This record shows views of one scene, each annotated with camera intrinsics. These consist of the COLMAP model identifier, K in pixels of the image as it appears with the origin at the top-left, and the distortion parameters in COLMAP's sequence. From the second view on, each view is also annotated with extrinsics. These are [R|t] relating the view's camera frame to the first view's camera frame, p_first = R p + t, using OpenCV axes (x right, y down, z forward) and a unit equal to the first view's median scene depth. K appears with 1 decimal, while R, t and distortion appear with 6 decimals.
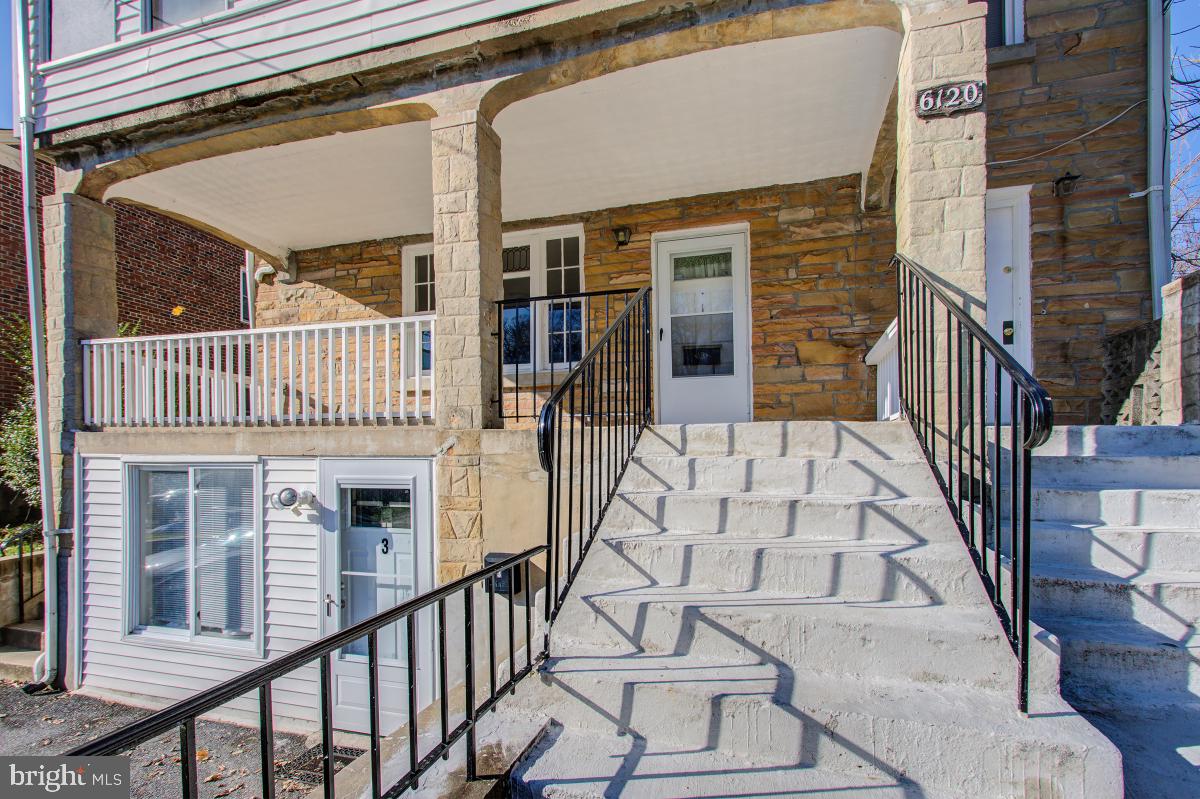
lens RADIAL K [[526.9, 0, 585.4], [0, 526.9, 394.4], [0, 0, 1]] dist [0.011121, 0.000229]
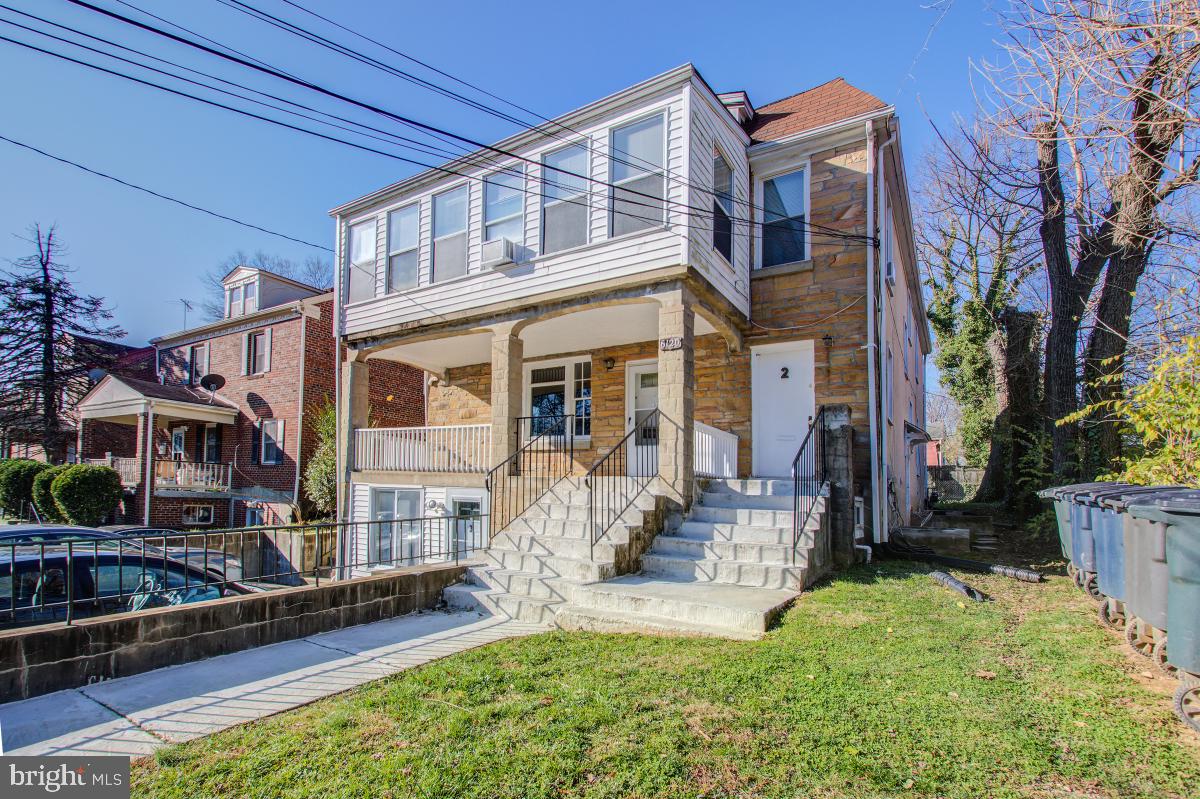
lens RADIAL K [[556.7, 0, 598.4], [0, 556.7, 367.8], [0, 0, 1]] dist [0.008241, 0.000089]
pose [[0.960397, -0.033282, -0.276639, 0.653665], [0.003865, 0.994336, -0.106210, -0.106827], [0.278607, 0.100934, 0.955087, -0.933297]]
